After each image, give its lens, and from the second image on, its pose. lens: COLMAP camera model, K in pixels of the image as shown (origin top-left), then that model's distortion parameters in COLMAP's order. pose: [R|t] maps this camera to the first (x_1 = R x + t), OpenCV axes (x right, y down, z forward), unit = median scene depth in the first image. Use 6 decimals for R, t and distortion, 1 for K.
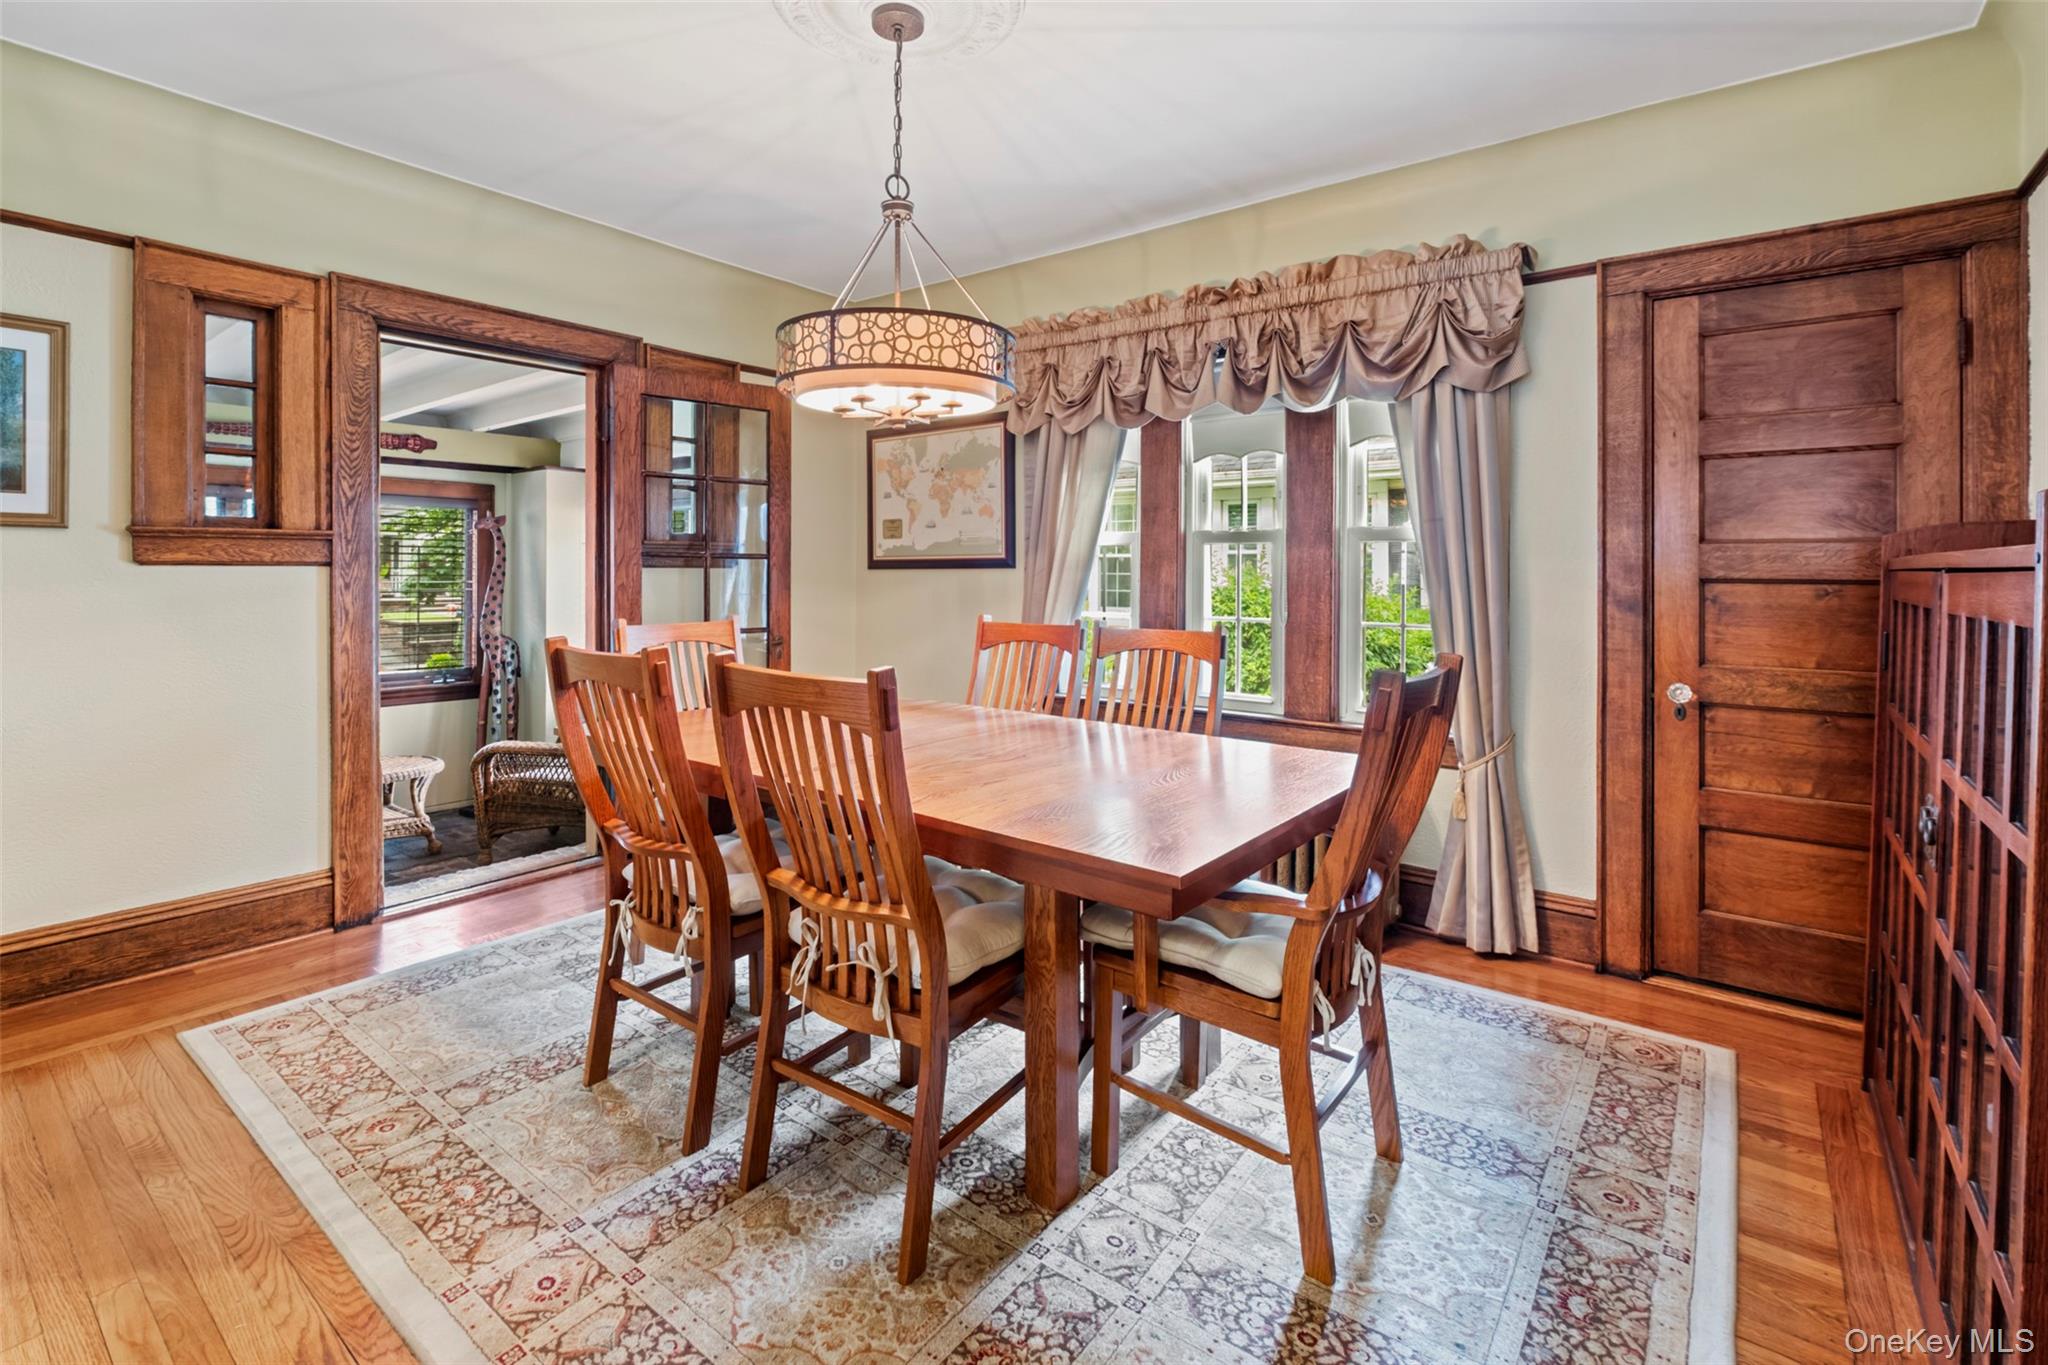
lens RADIAL K [[918.6, 0, 1013.5], [0, 918.6, 570.5], [0, 0, 1]] dist [0.001605, 0.000428]
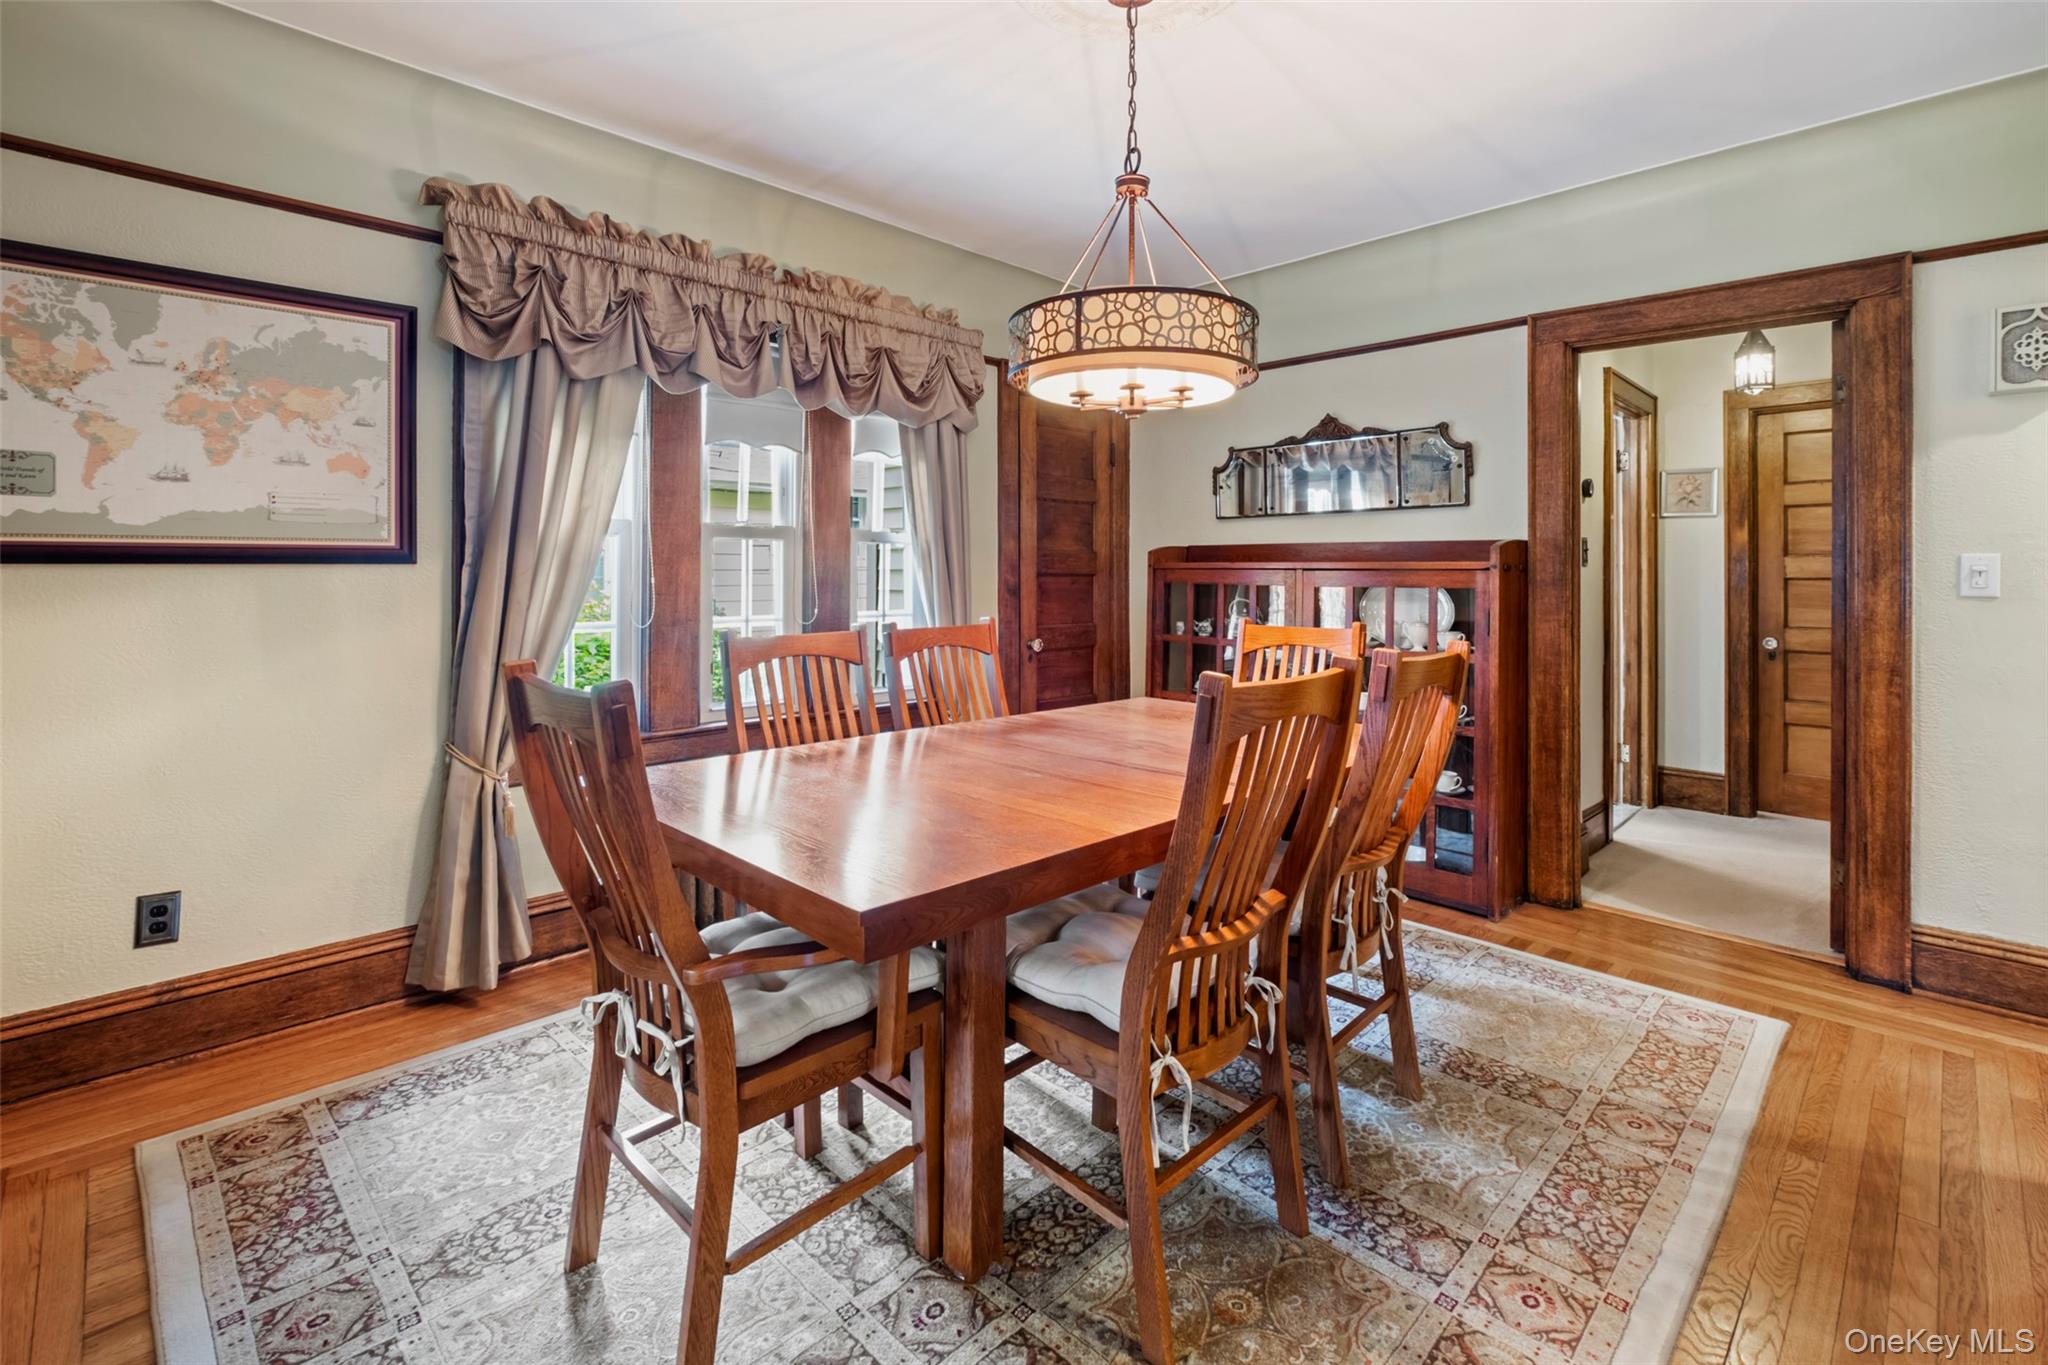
lens RADIAL K [[933.6, 0, 1026.8], [0, 933.6, 569.1], [0, 0, 1]] dist [-0.001770, -0.000329]
pose [[0.127634, 0.000677, 0.991821, -0.930621], [-0.000795, 1.000000, -0.000580, 0.001397], [-0.991821, -0.000714, 0.127634, 0.841210]]
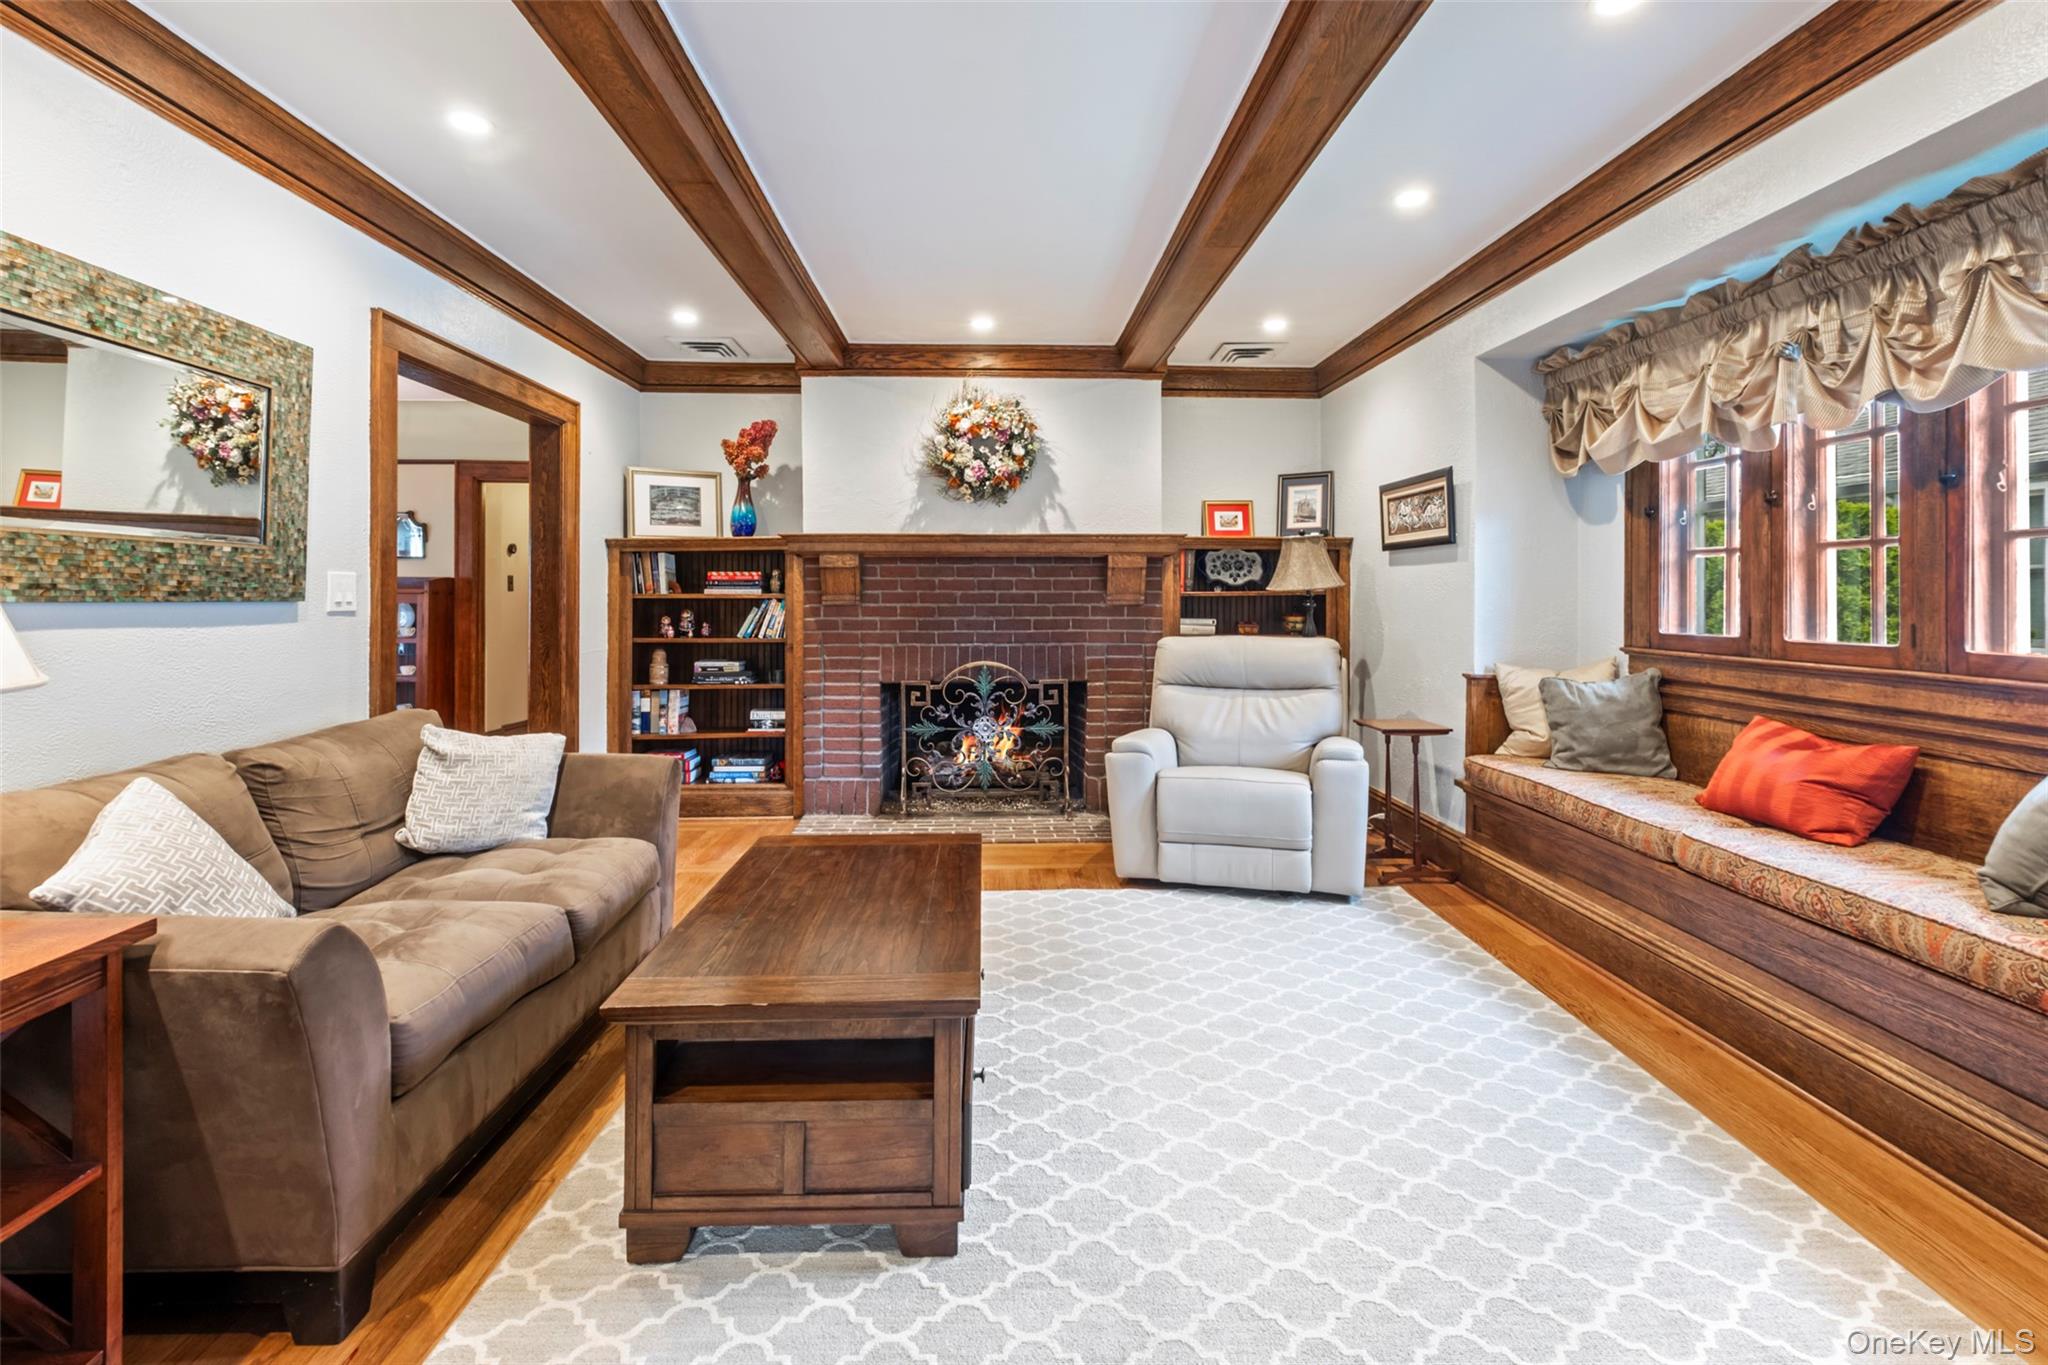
lens RADIAL K [[909.4, 0, 1017.8], [0, 909.4, 597.1], [0, 0, 1]] dist [-0.003475, -0.000447]
pose [[-0.634899, -0.005066, 0.772579, -2.416478], [-0.002449, 0.999987, 0.004545, -0.004158], [-0.772591, 0.000994, -0.634903, 0.684496]]
